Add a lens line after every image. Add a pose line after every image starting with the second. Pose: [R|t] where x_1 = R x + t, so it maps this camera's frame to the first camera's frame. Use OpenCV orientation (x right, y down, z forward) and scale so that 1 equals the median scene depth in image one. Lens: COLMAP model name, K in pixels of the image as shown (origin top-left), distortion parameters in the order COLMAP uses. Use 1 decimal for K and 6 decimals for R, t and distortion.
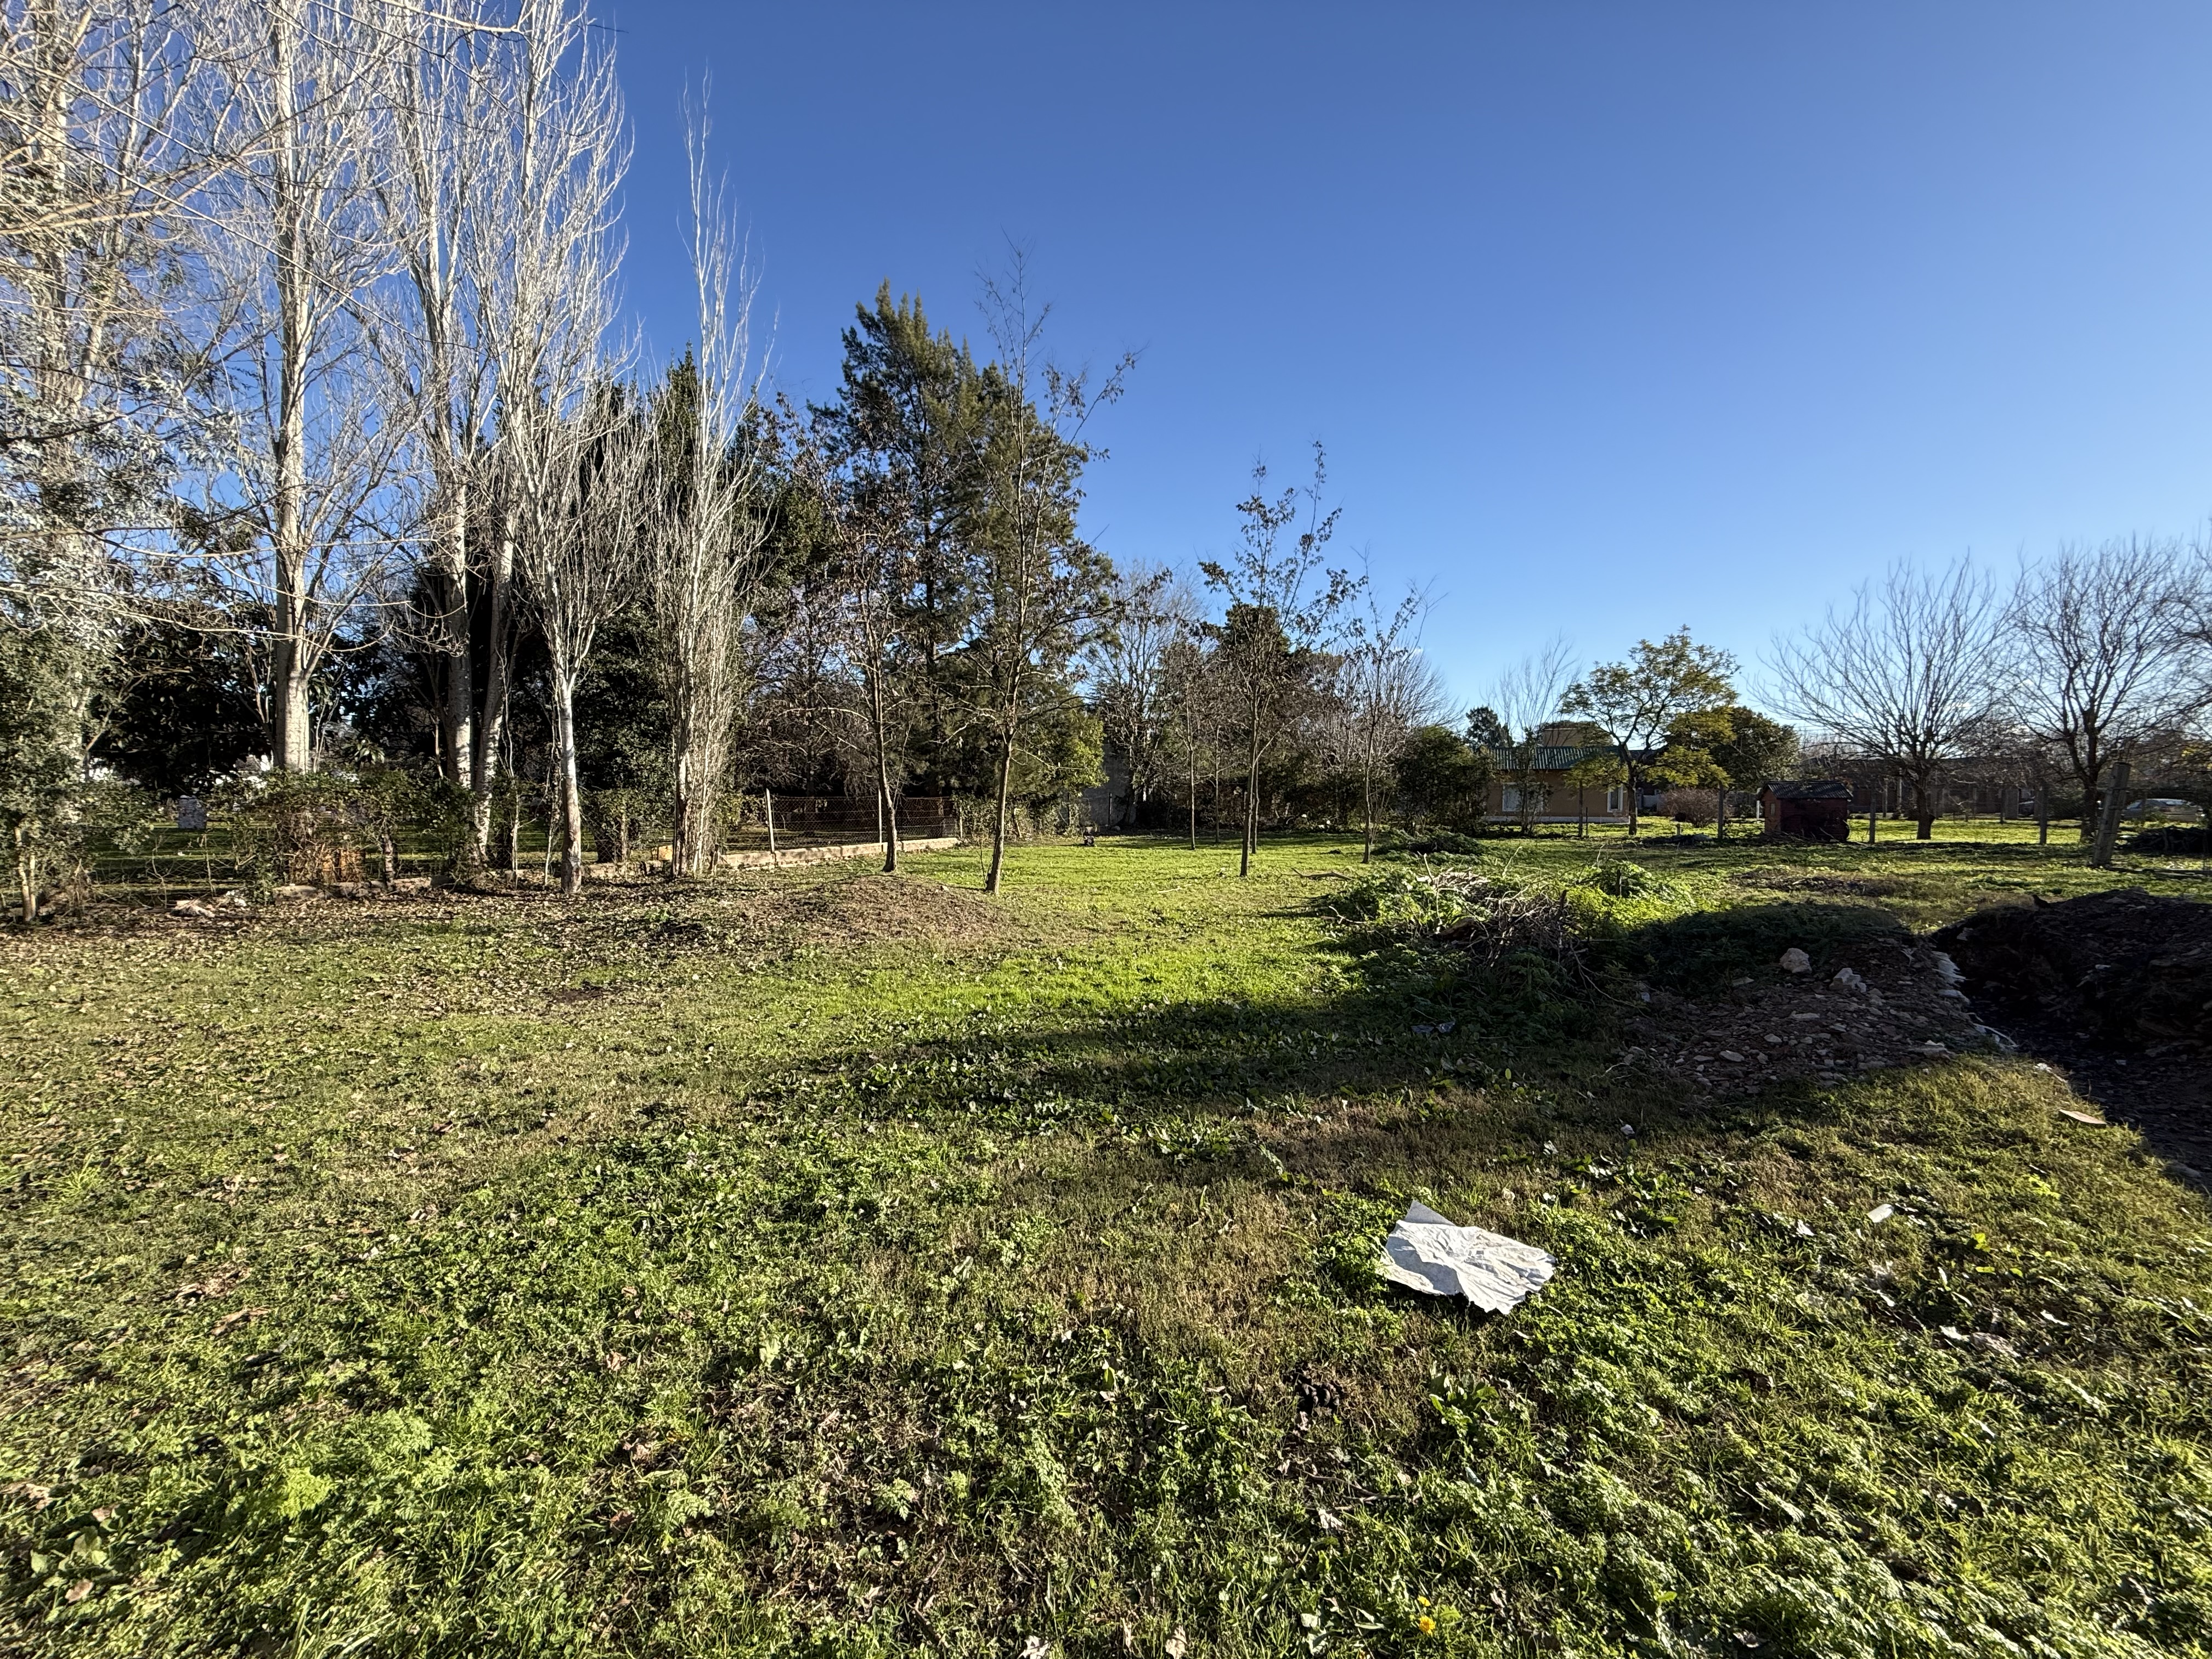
lens RADIAL K [[879.8, 0, 1099.2], [0, 879.8, 835.4], [0, 0, 1]] dist [-0.005540, 0.000015]
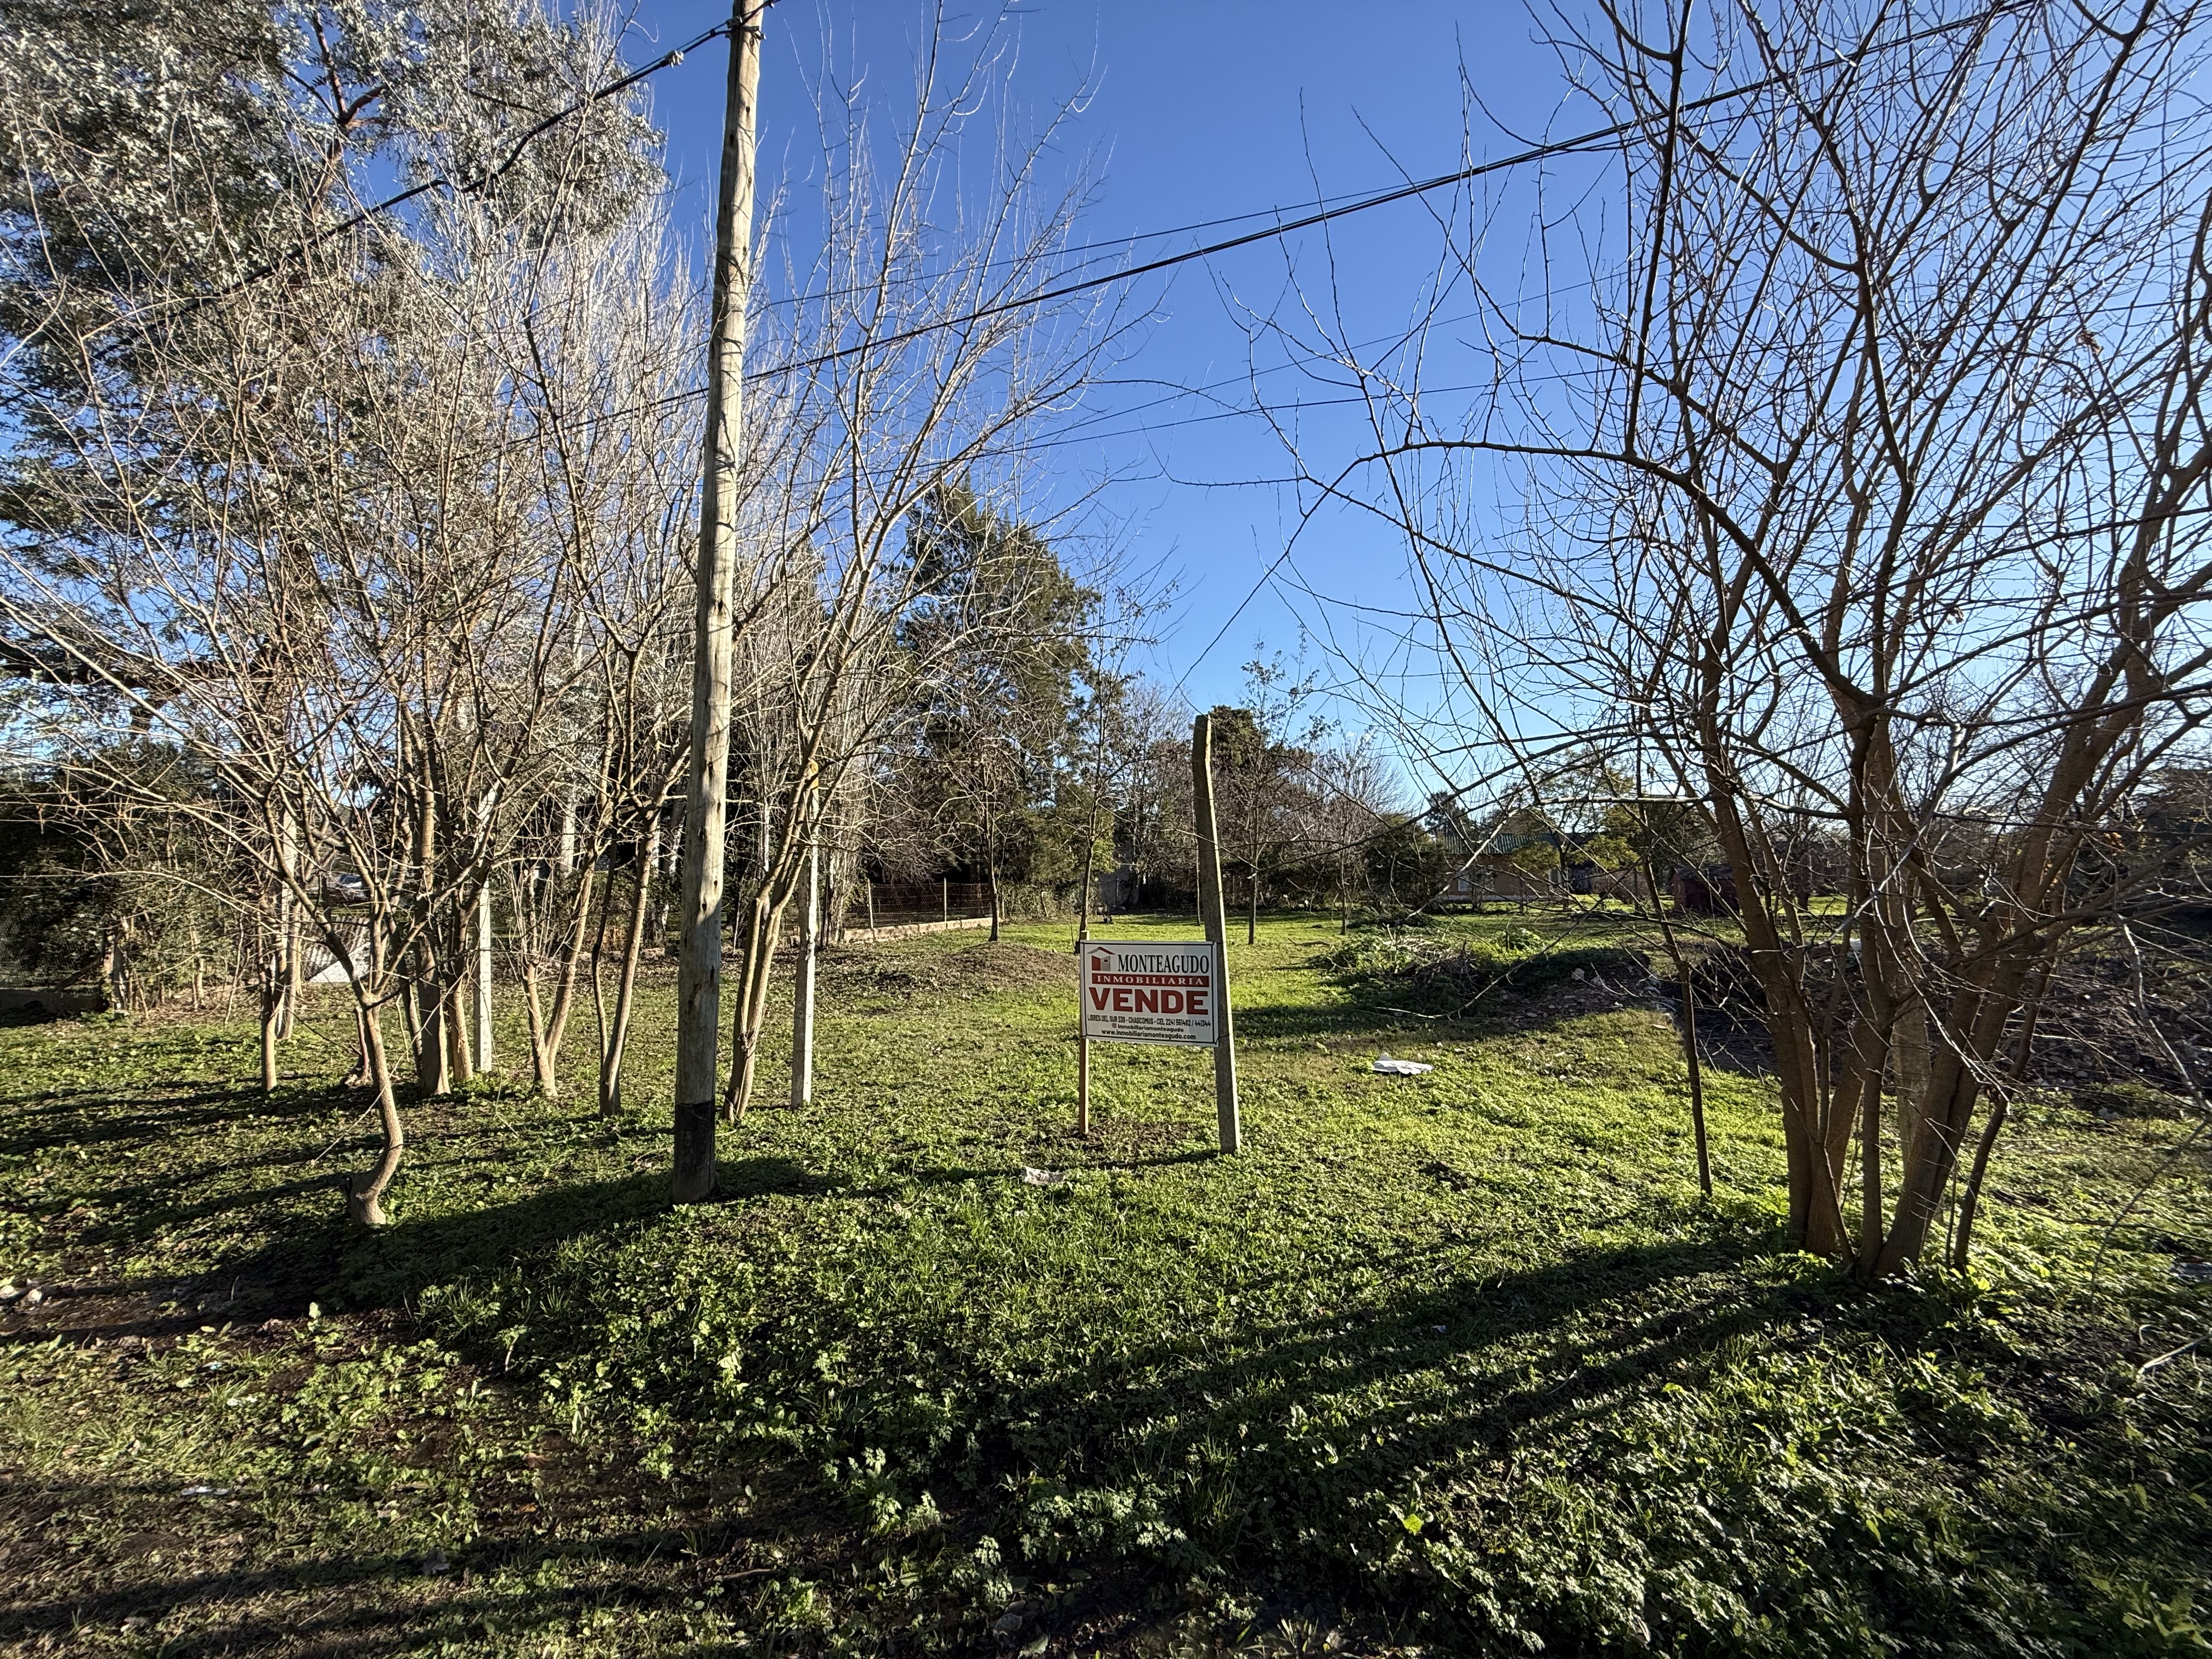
lens RADIAL K [[879.8, 0, 1100.0], [0, 879.8, 833.4], [0, 0, 1]] dist [-0.005540, 0.000015]
pose [[0.999408, -0.004062, 0.034163, -0.064540], [0.007240, 0.995598, -0.093443, 0.001950], [-0.033633, 0.093635, 0.995038, -0.186869]]
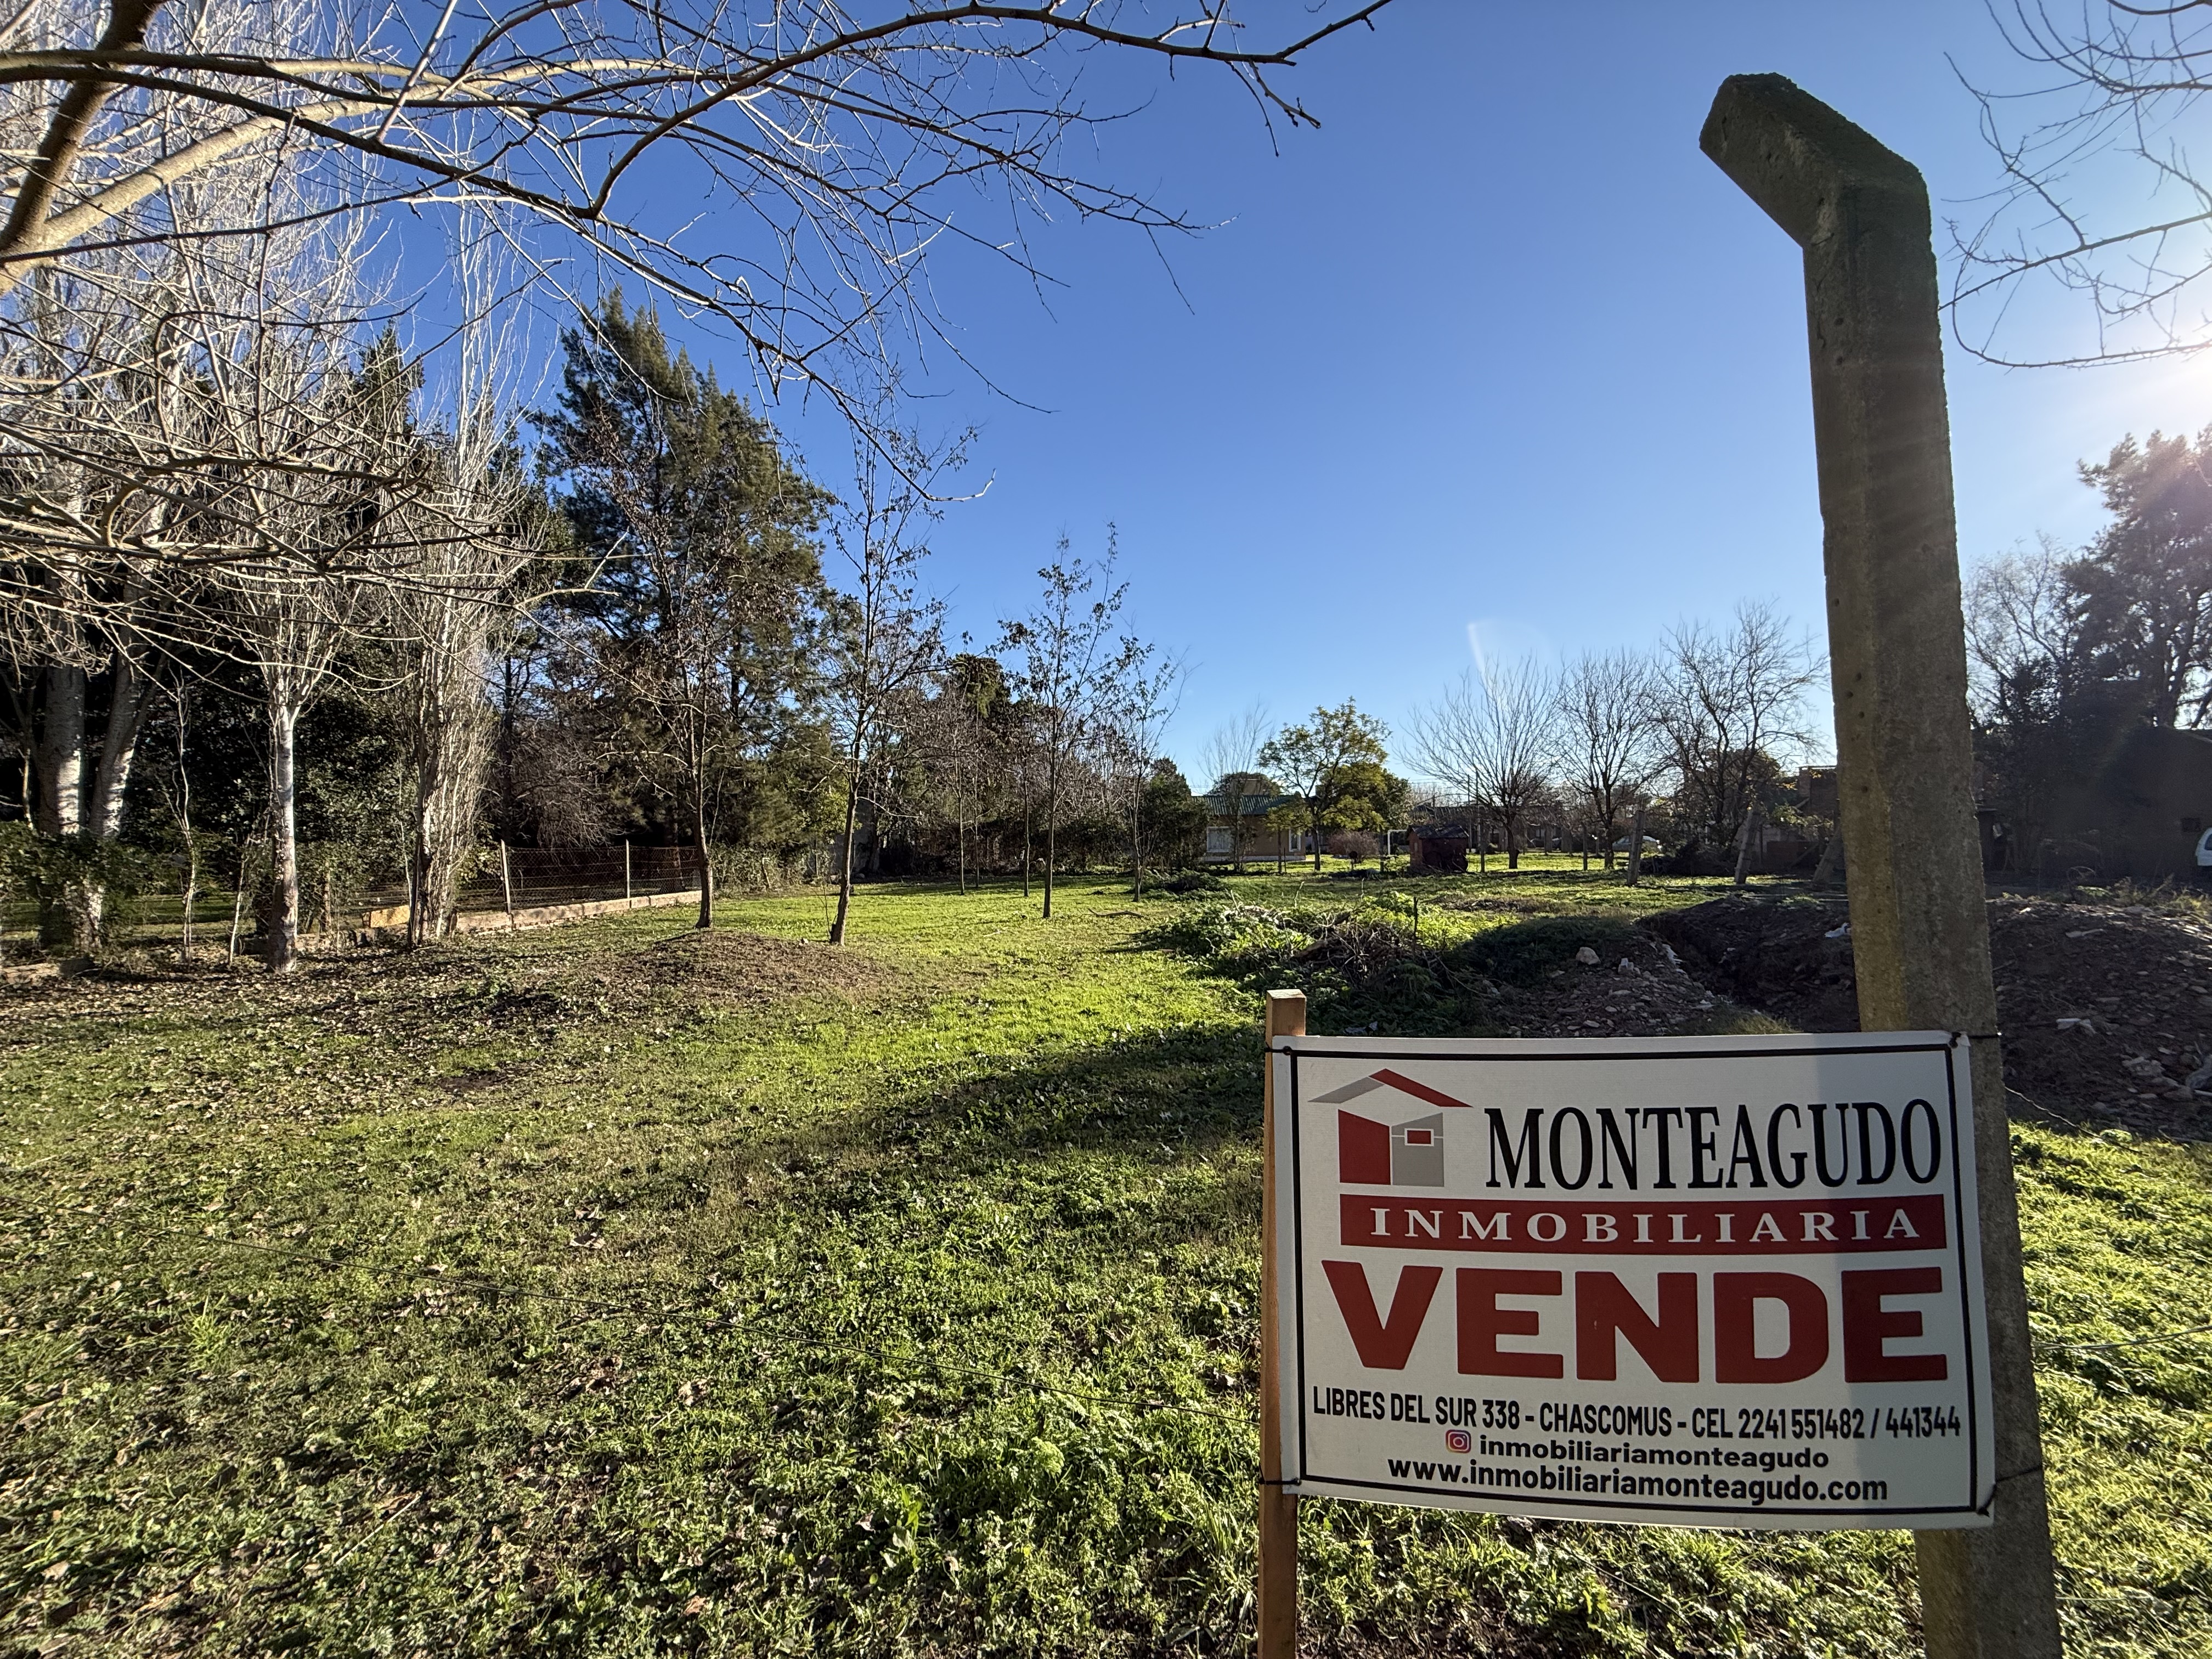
lens RADIAL K [[879.8, 0, 1105.8], [0, 879.8, 834.8], [0, 0, 1]] dist [-0.005540, 0.000015]
pose [[0.937412, -0.008669, 0.348113, -0.085955], [0.026651, 0.998544, -0.046900, -0.000874], [-0.347200, 0.053242, 0.936279, -0.010931]]
